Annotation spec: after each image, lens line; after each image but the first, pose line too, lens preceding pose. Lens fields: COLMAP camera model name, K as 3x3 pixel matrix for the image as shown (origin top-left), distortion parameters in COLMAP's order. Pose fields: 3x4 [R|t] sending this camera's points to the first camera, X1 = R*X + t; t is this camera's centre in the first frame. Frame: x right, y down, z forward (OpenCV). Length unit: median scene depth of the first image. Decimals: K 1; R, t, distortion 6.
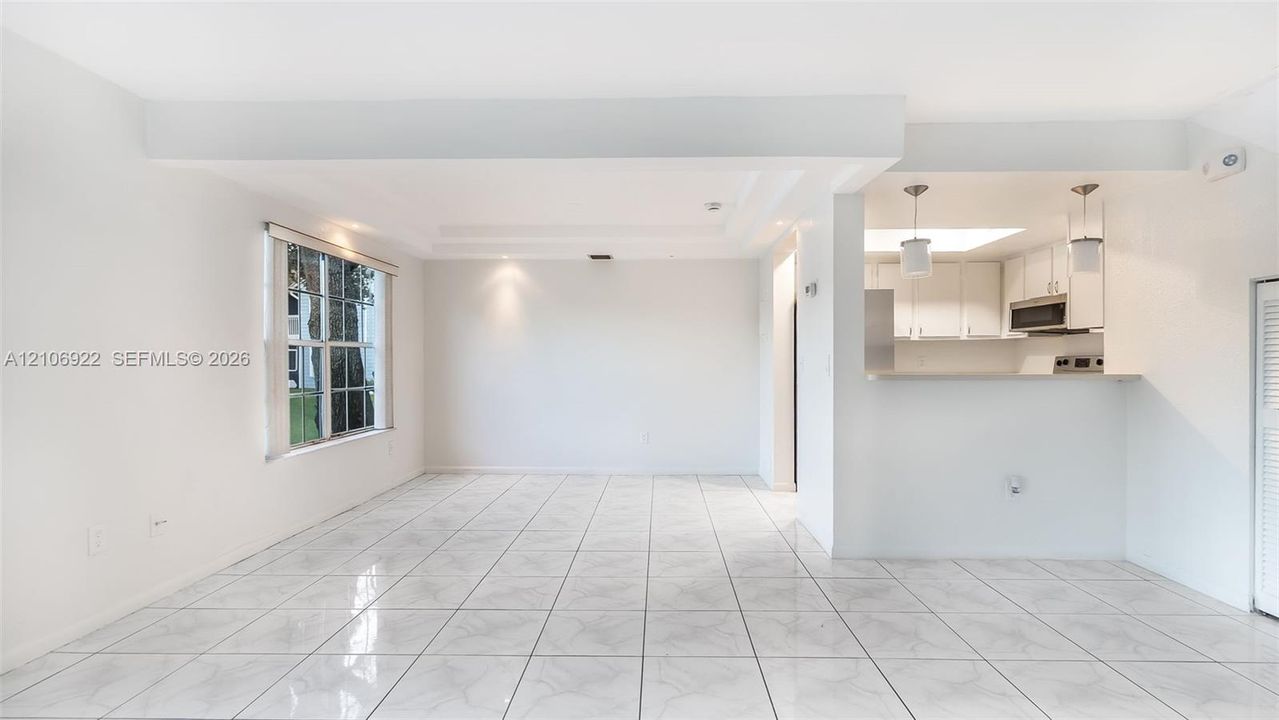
lens RADIAL K [[603.5, 0, 641.0], [0, 603.5, 356.8], [0, 0, 1]] dist [0.000020, -0.000152]
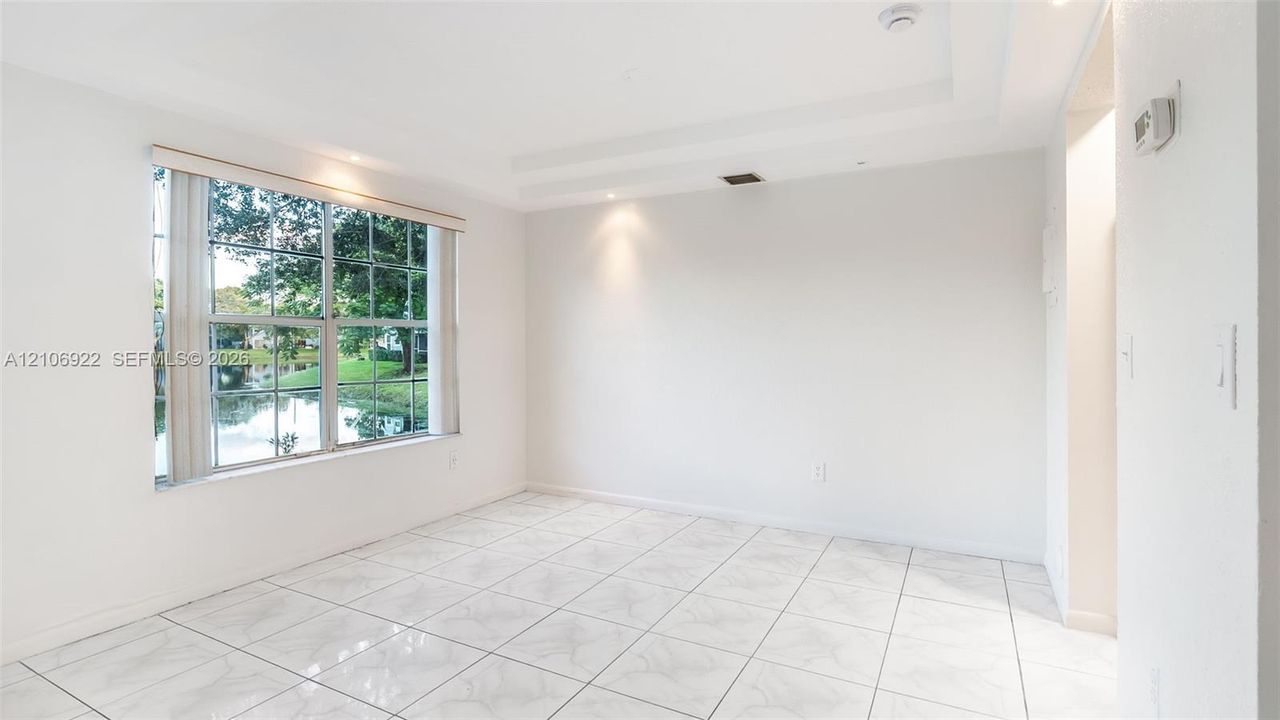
lens RADIAL K [[603.2, 0, 637.5], [0, 603.2, 337.3], [0, 0, 1]] dist [-0.003871, -0.000692]
pose [[0.893343, -0.005942, -0.449336, 0.162622], [0.005043, 0.999982, -0.003197, 0.002350], [0.449347, 0.000590, 0.893357, 0.538802]]
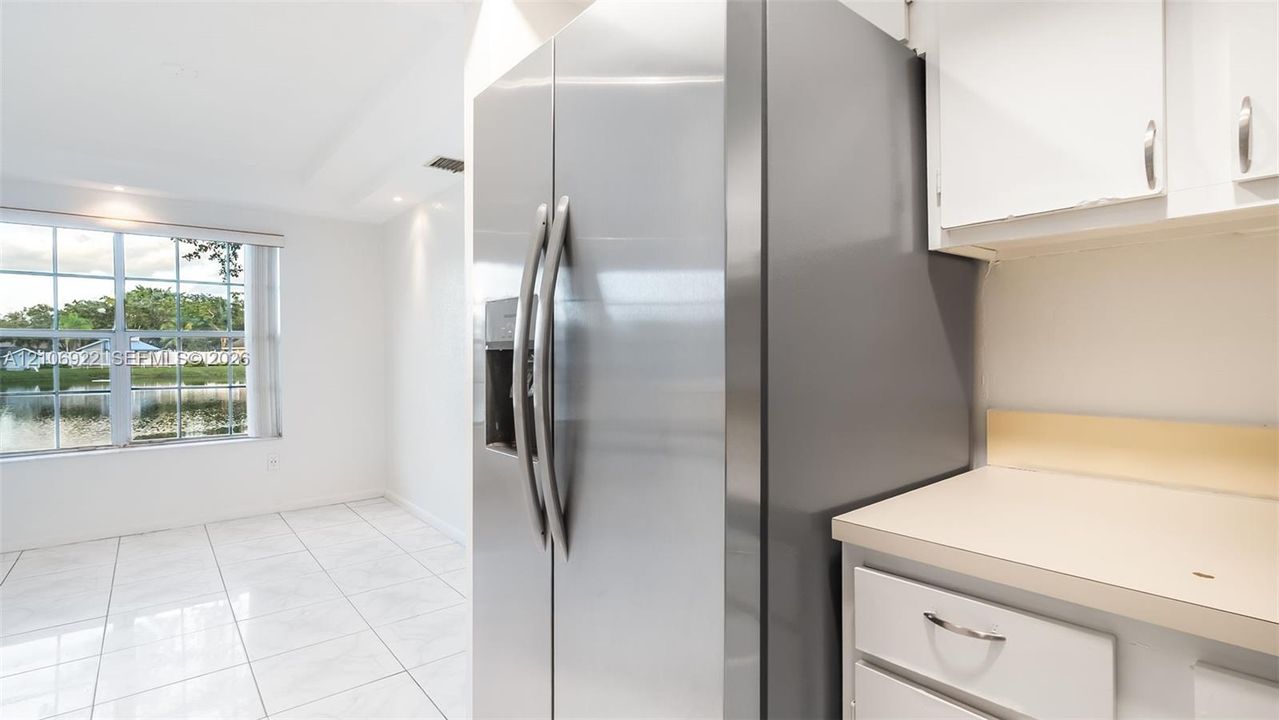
lens RADIAL K [[584.1, 0, 637.3], [0, 584.1, 352.9], [0, 0, 1]] dist [-0.005411, -0.000882]
pose [[0.658637, -0.002790, -0.752456, 0.616745], [0.009317, 0.999947, 0.004448, 0.008972], [0.752403, -0.009940, 0.658628, 1.071700]]
